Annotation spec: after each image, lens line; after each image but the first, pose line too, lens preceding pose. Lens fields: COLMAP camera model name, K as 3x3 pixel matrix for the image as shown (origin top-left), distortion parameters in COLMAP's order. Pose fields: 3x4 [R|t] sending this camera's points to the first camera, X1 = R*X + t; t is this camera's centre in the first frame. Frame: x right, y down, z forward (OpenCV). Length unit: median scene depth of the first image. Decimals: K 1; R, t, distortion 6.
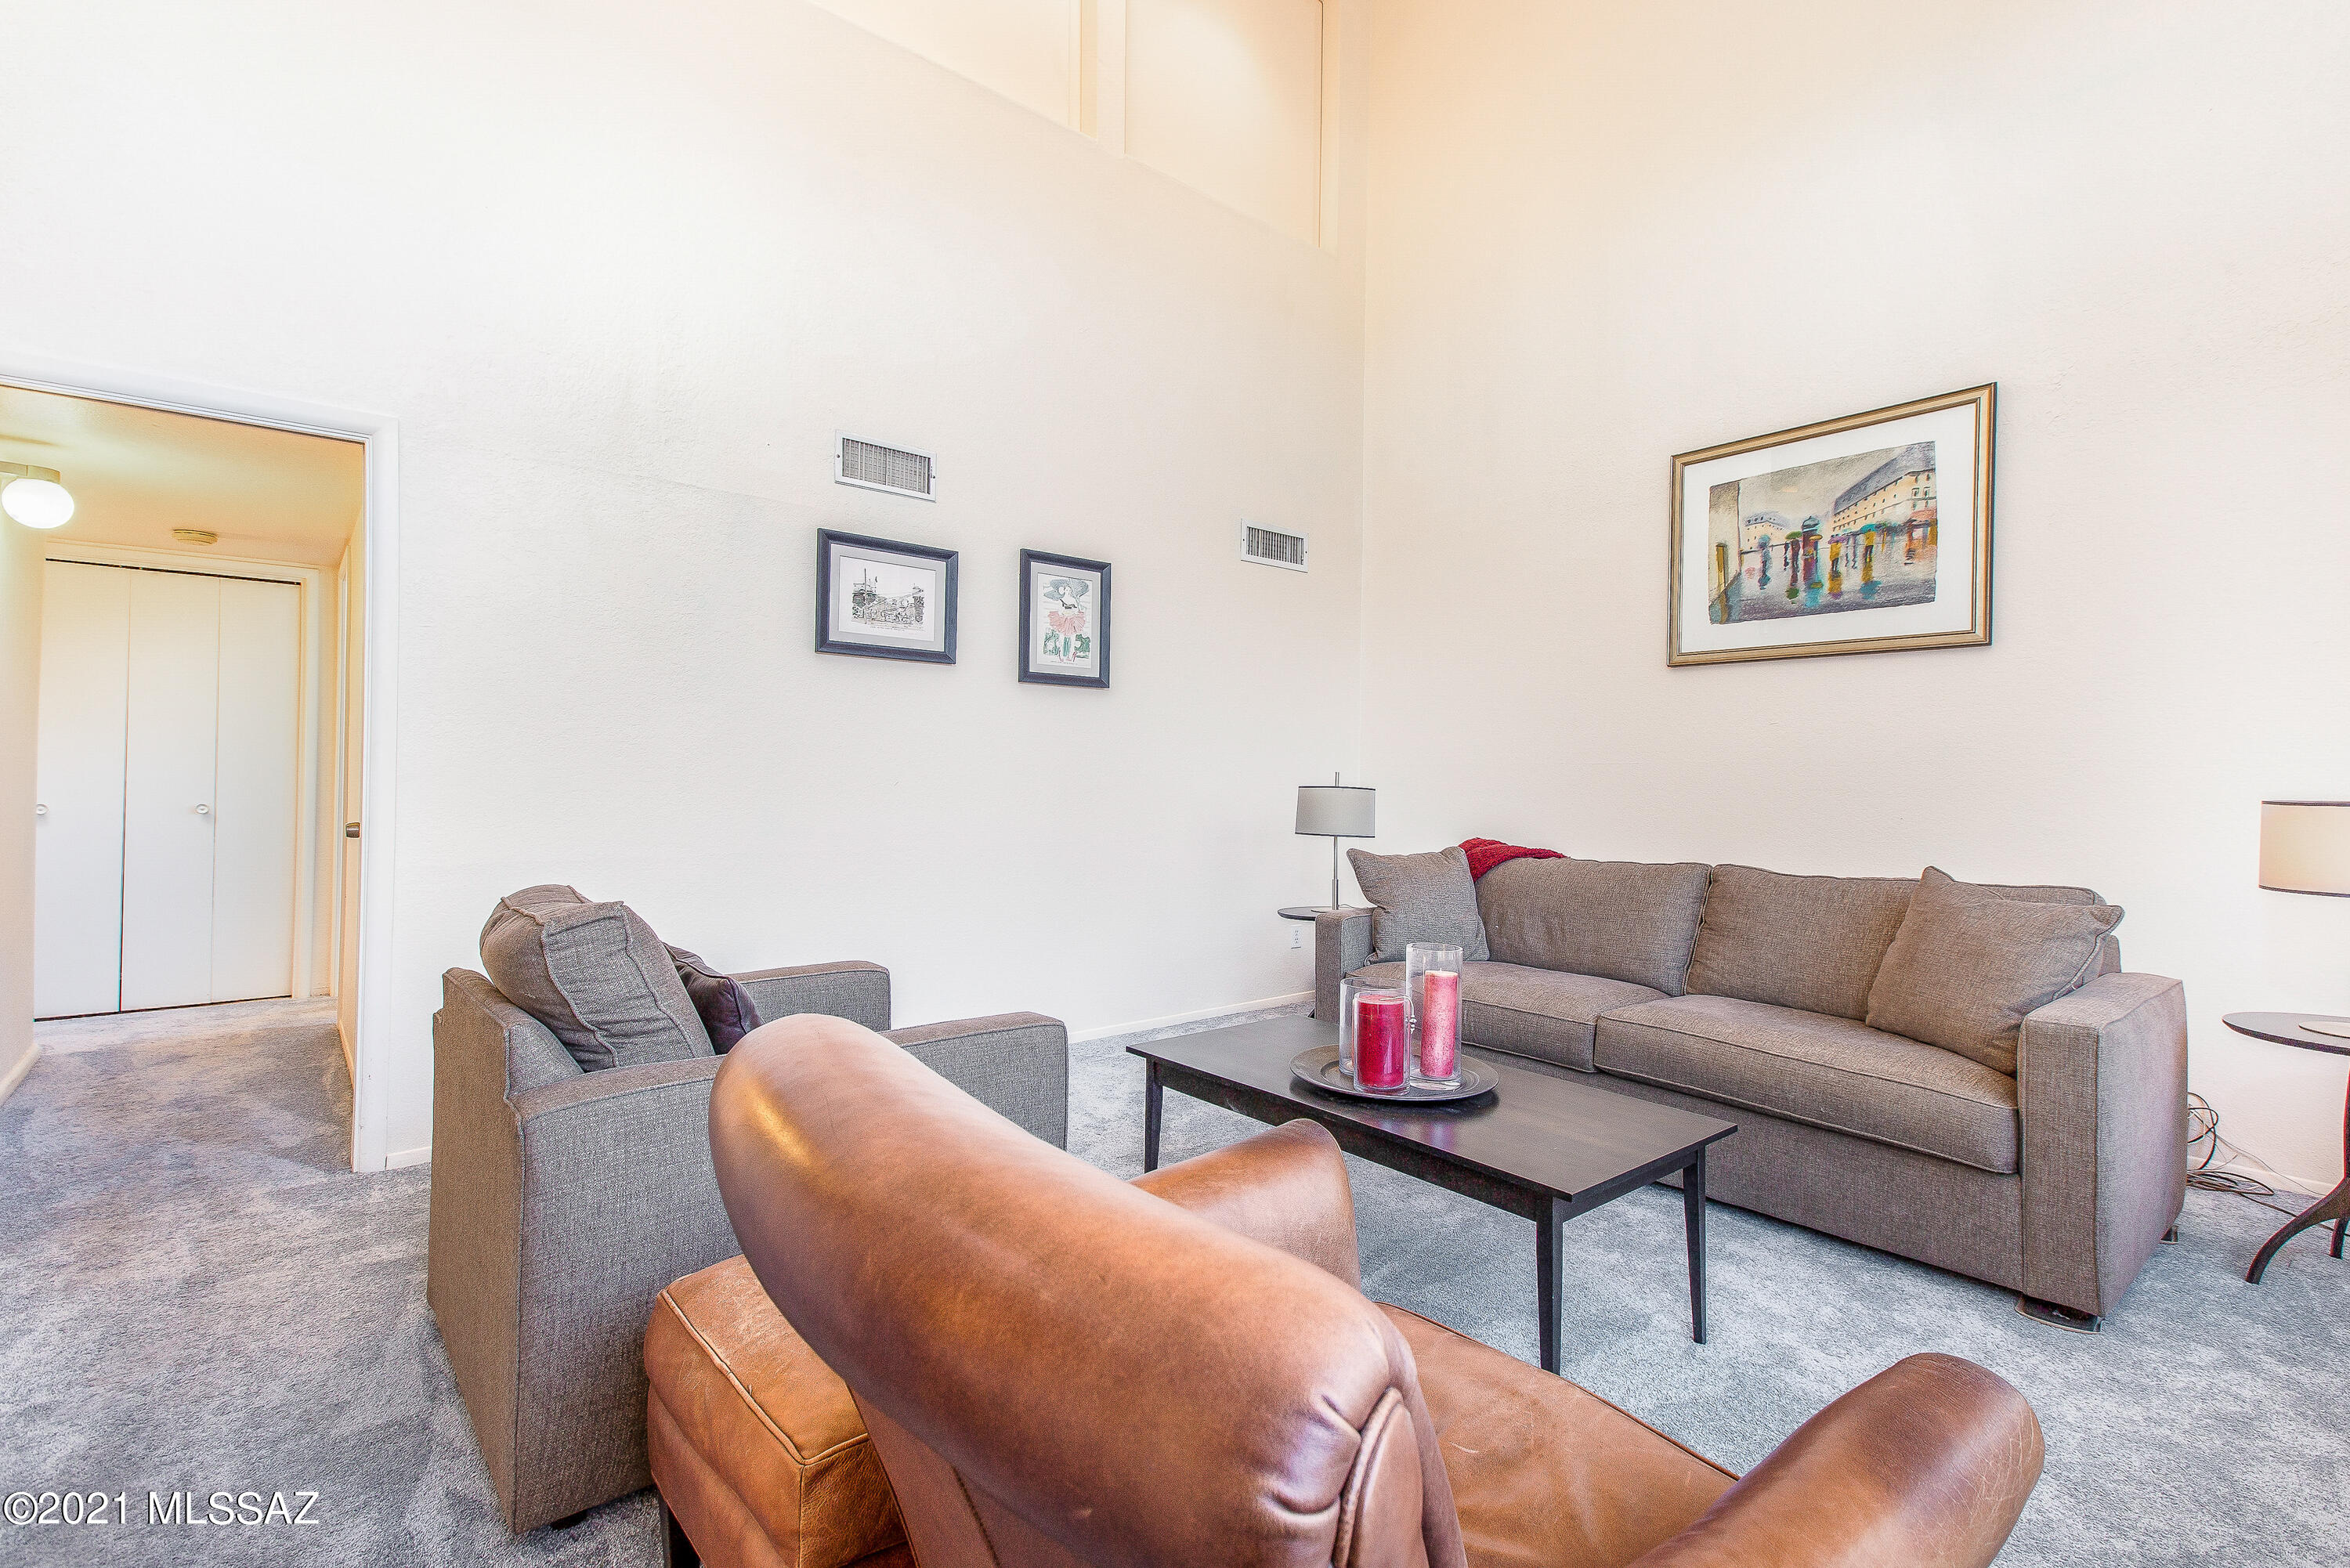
lens RADIAL K [[1038.3, 0, 1175.0], [0, 1038.3, 784.0], [0, 0, 1]] dist [0.022426, 0.000241]
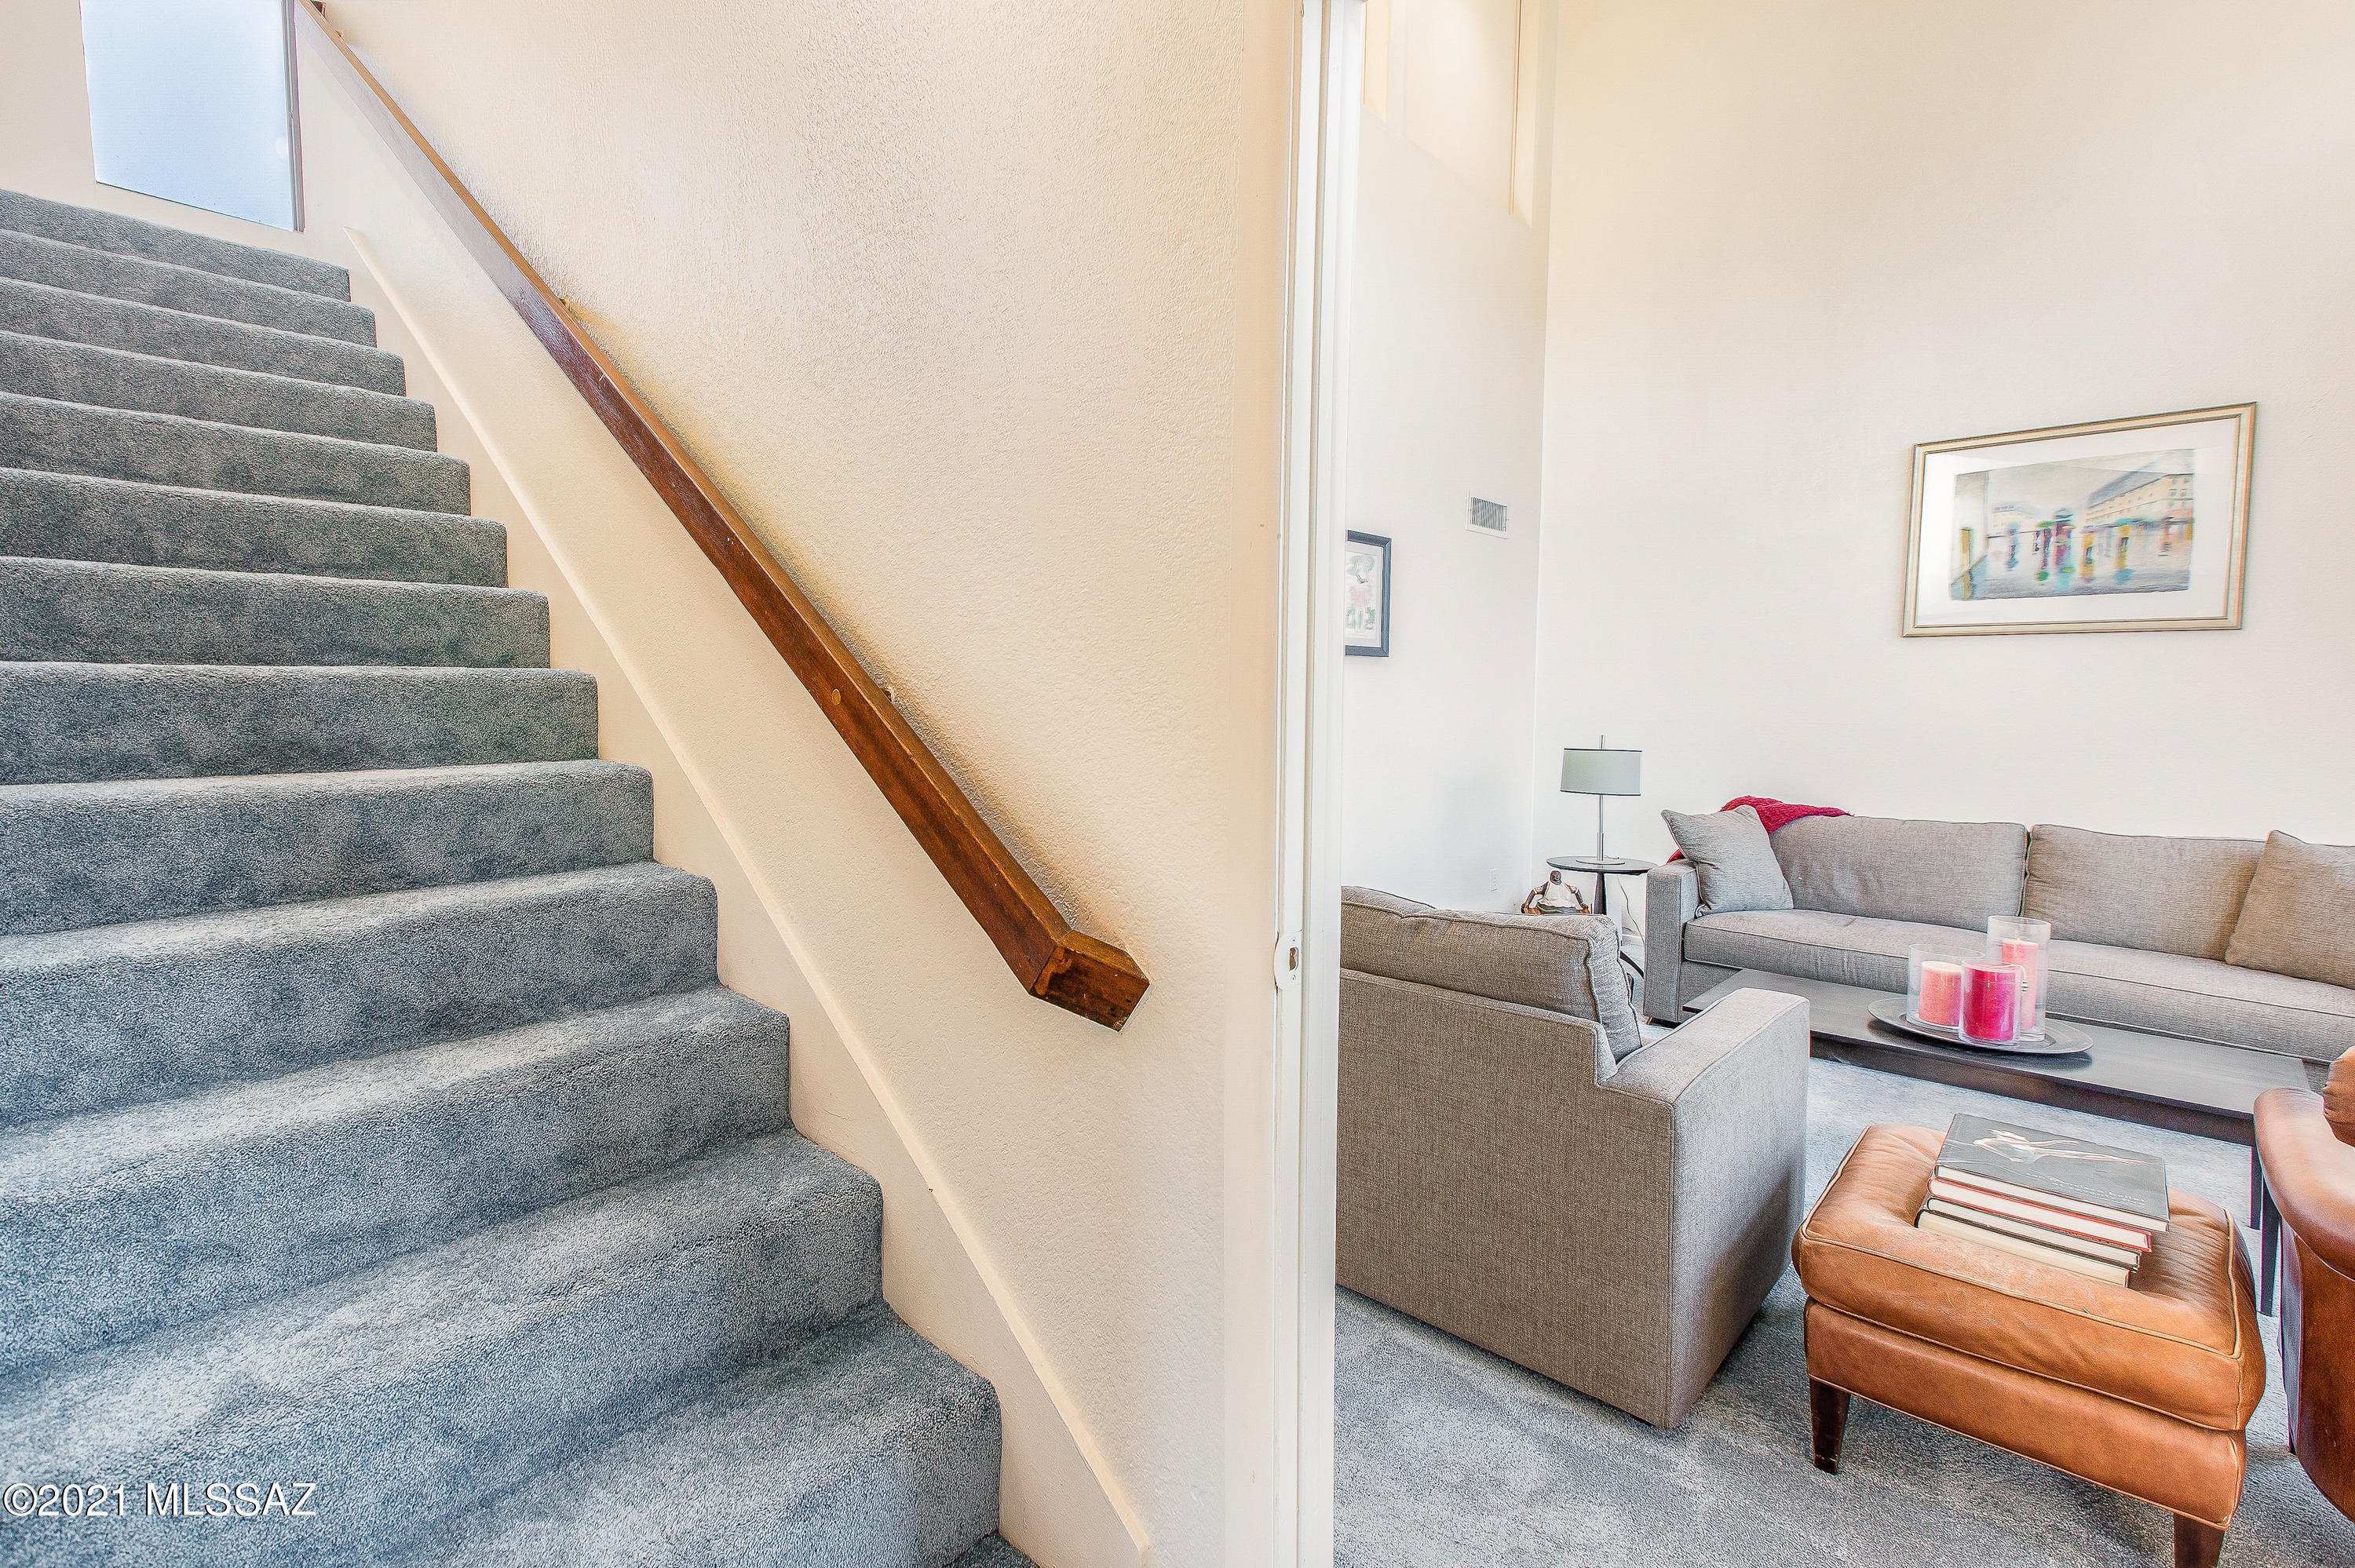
lens RADIAL K [[1045.8, 0, 1179.5], [0, 1045.8, 762.1], [0, 0, 1]] dist [0.059231, -0.026890]
pose [[0.992875, -0.015946, 0.118089, -0.473821], [0.009274, 0.998341, 0.056835, -0.057217], [-0.118799, -0.055334, 0.991375, -0.046587]]
